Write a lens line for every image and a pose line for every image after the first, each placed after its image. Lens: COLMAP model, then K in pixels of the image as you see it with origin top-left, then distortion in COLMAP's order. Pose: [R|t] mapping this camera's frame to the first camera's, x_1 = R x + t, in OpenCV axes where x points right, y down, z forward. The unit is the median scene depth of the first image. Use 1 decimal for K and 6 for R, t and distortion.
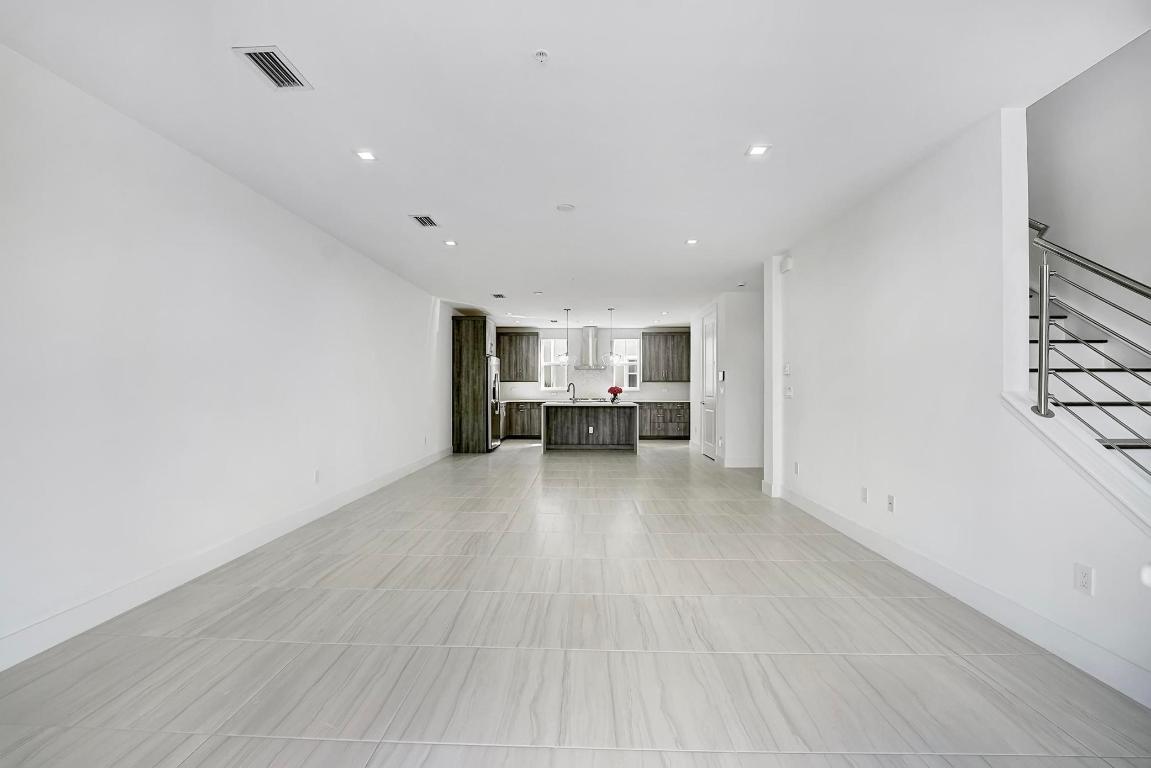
lens RADIAL K [[487.3, 0, 577.8], [0, 487.3, 390.9], [0, 0, 1]] dist [-0.027172, 0.000530]
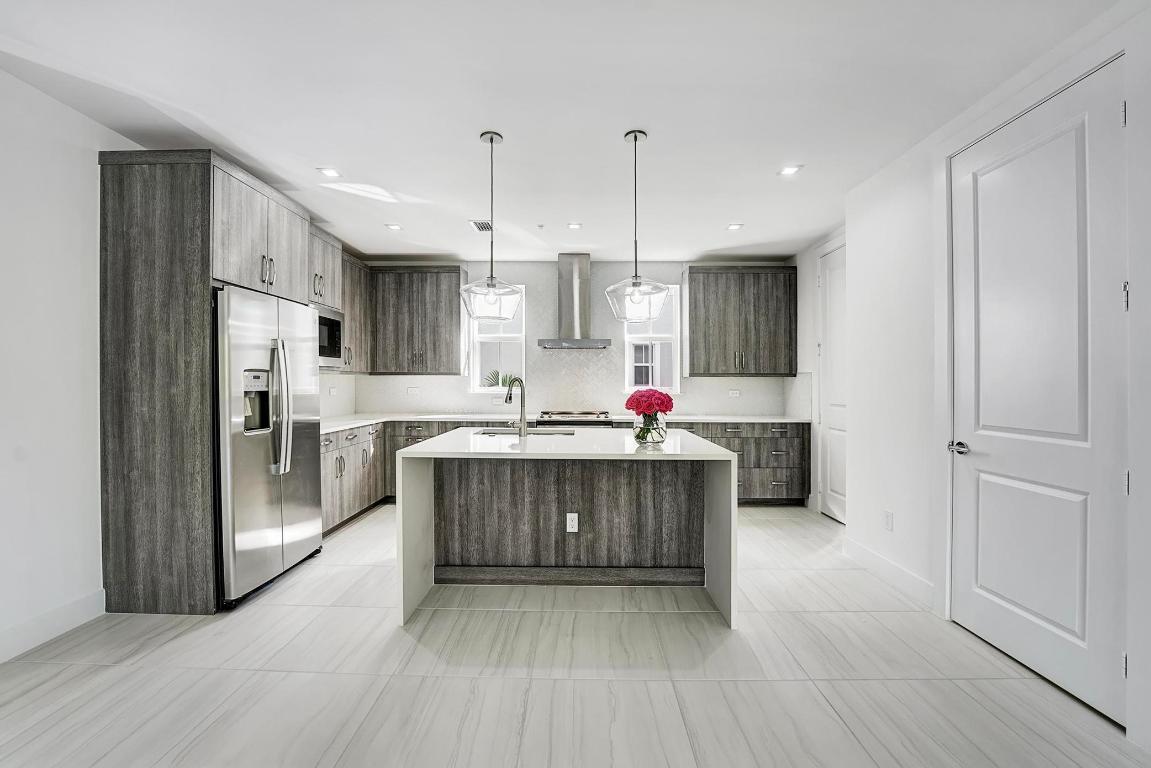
lens RADIAL K [[487.3, 0, 568.9], [0, 487.3, 383.6], [0, 0, 1]] dist [-0.027172, 0.000530]
pose [[0.999996, 0.002815, -0.001034, 0.025029], [-0.002819, 0.999988, -0.004003, -0.011307], [0.001022, 0.004006, 0.999991, 0.673471]]
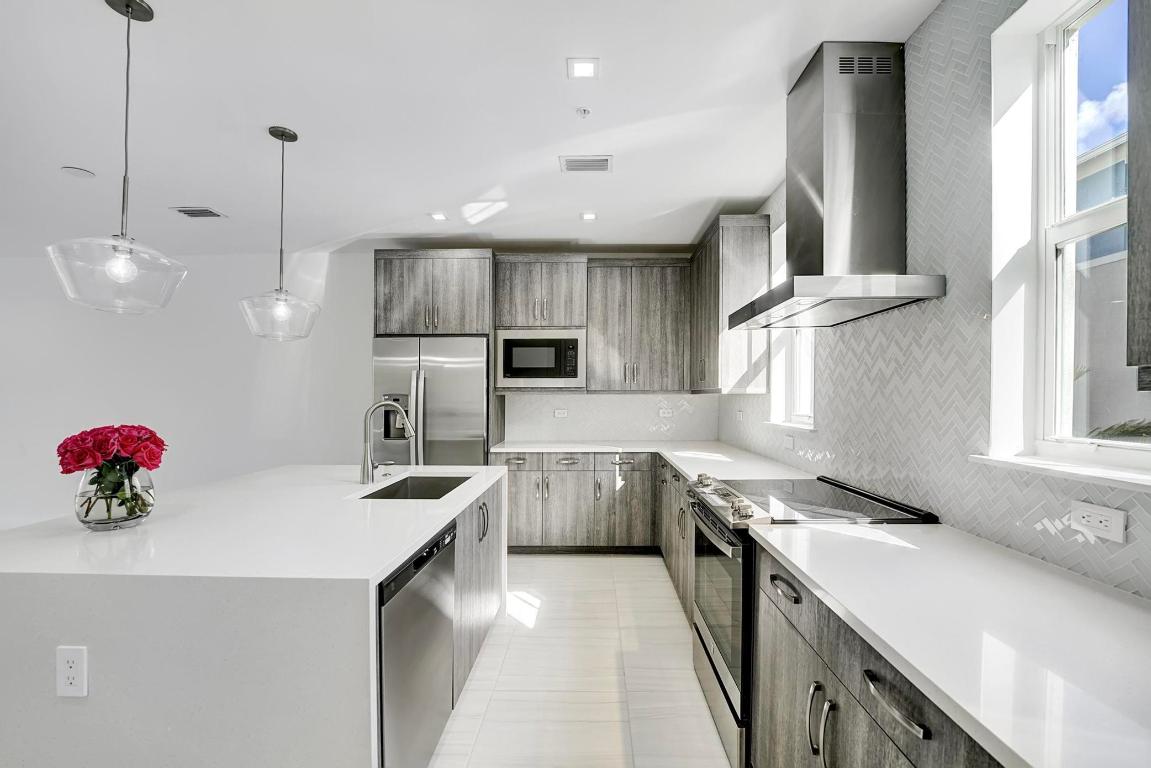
lens RADIAL K [[487.3, 0, 586.1], [0, 487.3, 405.2], [0, 0, 1]] dist [-0.027172, 0.000530]
pose [[-0.004133, 0.010940, -0.999932, 0.260585], [-0.006999, 0.999915, 0.010969, -0.017402], [0.999967, 0.007044, -0.004056, 1.173554]]
